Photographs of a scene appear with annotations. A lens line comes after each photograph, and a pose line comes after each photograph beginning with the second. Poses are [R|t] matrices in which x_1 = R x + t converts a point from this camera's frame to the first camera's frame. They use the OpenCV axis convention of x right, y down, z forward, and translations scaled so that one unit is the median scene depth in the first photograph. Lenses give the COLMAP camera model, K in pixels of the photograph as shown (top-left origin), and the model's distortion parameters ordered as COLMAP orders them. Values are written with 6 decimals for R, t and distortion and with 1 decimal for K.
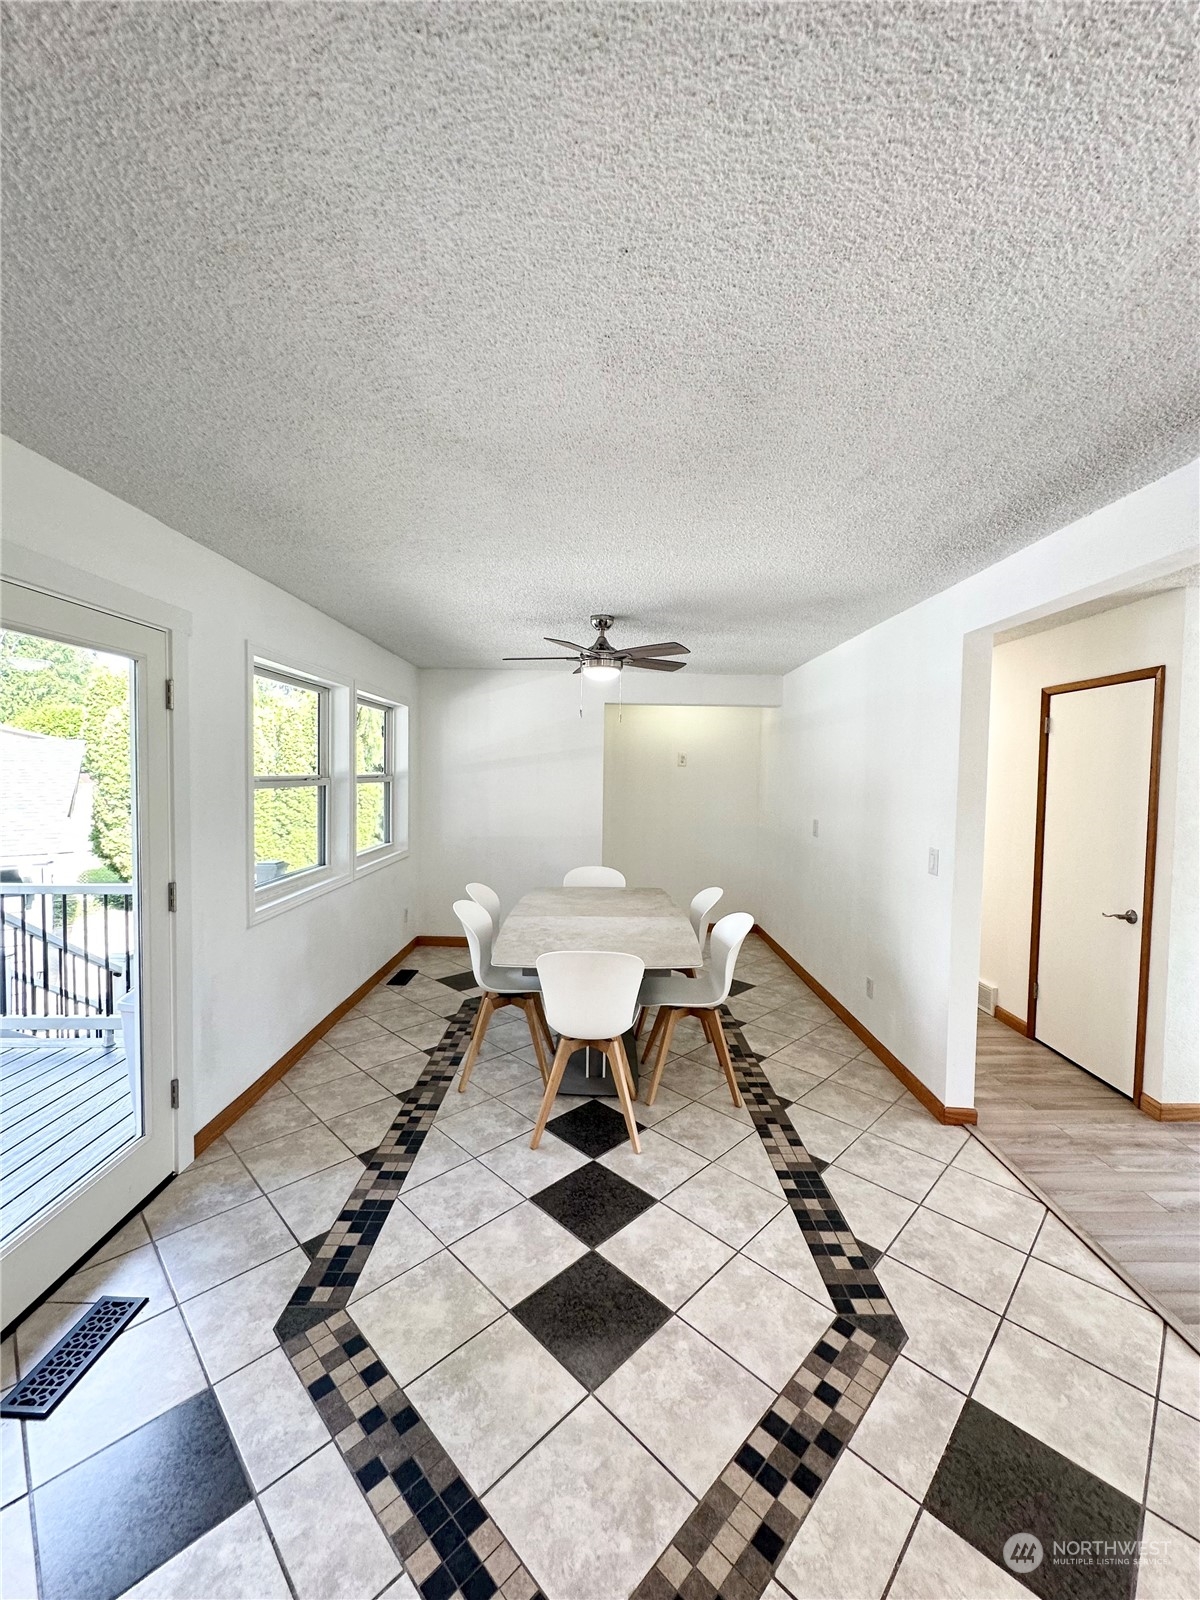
lens RADIAL K [[639.2, 0, 603.3], [0, 639.2, 799.7], [0, 0, 1]] dist [0.003579, 0.000326]
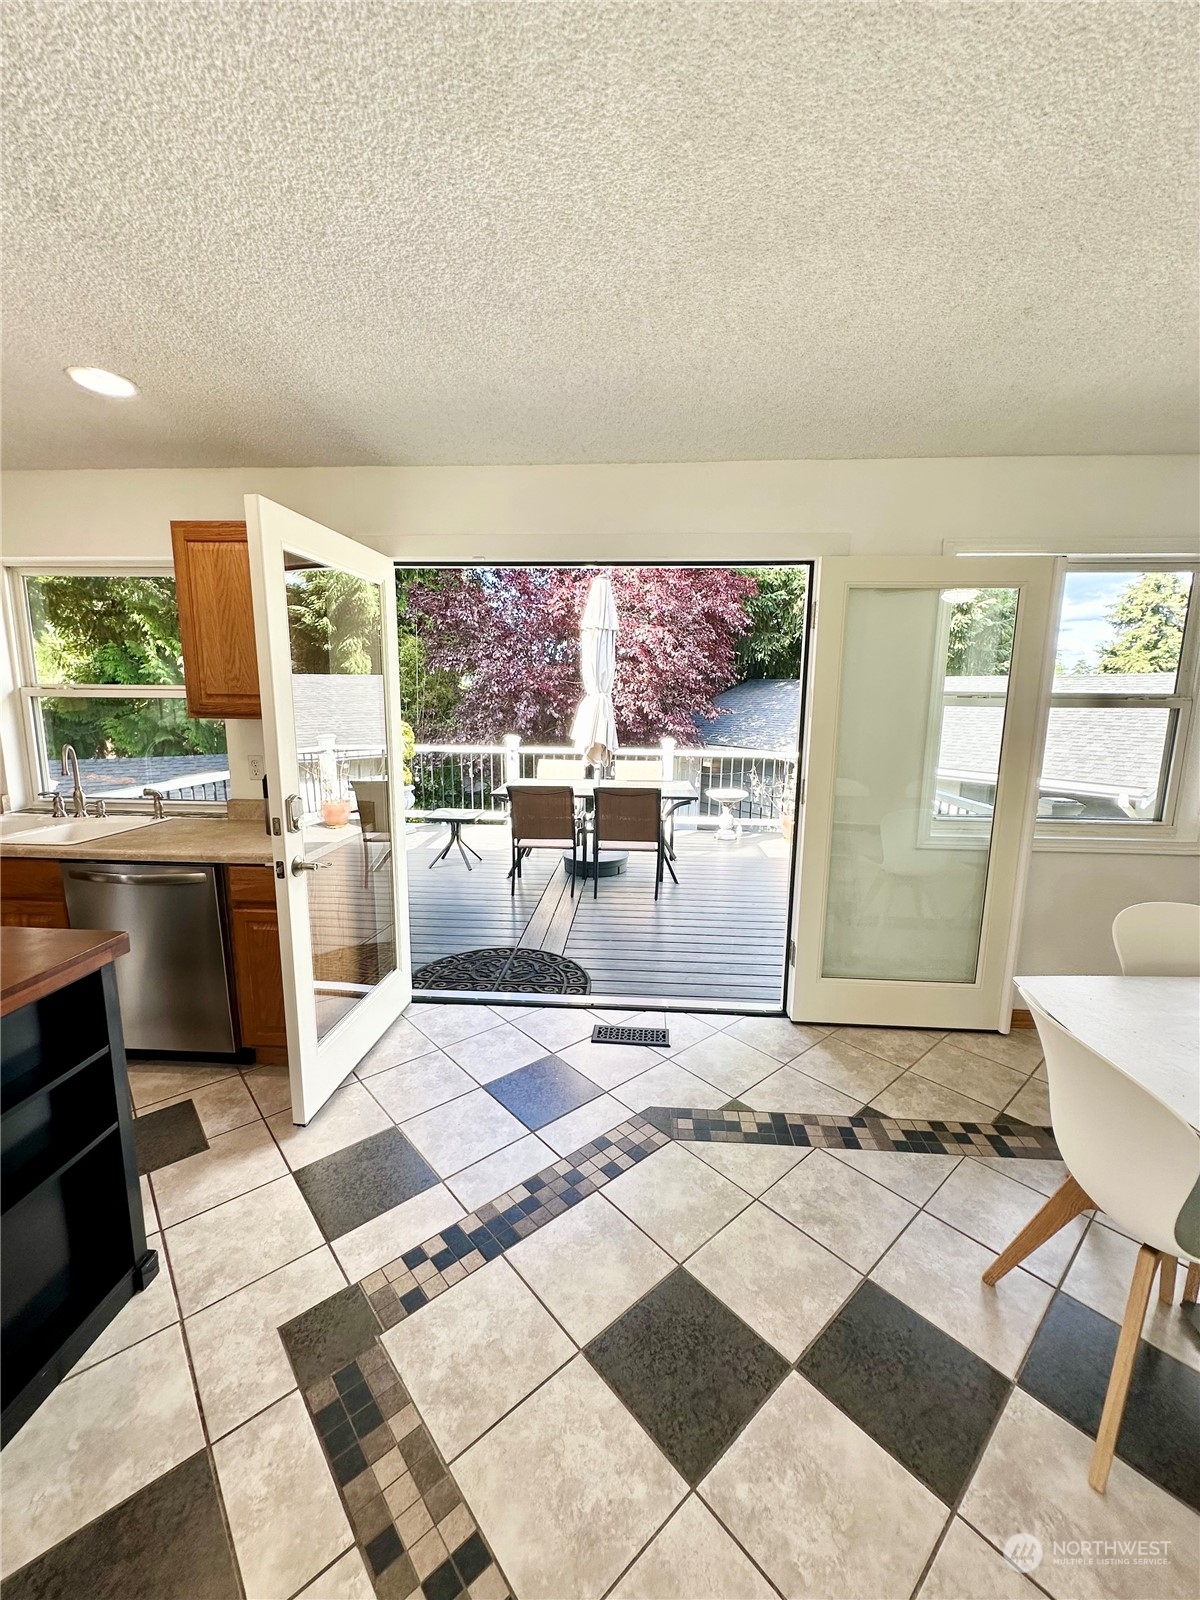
lens RADIAL K [[639.2, 0, 603.3], [0, 639.2, 799.7], [0, 0, 1]] dist [0.003579, 0.000326]
pose [[-0.071988, 0.145110, -0.986793, 0.674893], [-0.059125, 0.986999, 0.149454, 0.016340], [0.995651, 0.069103, -0.062472, 0.919807]]
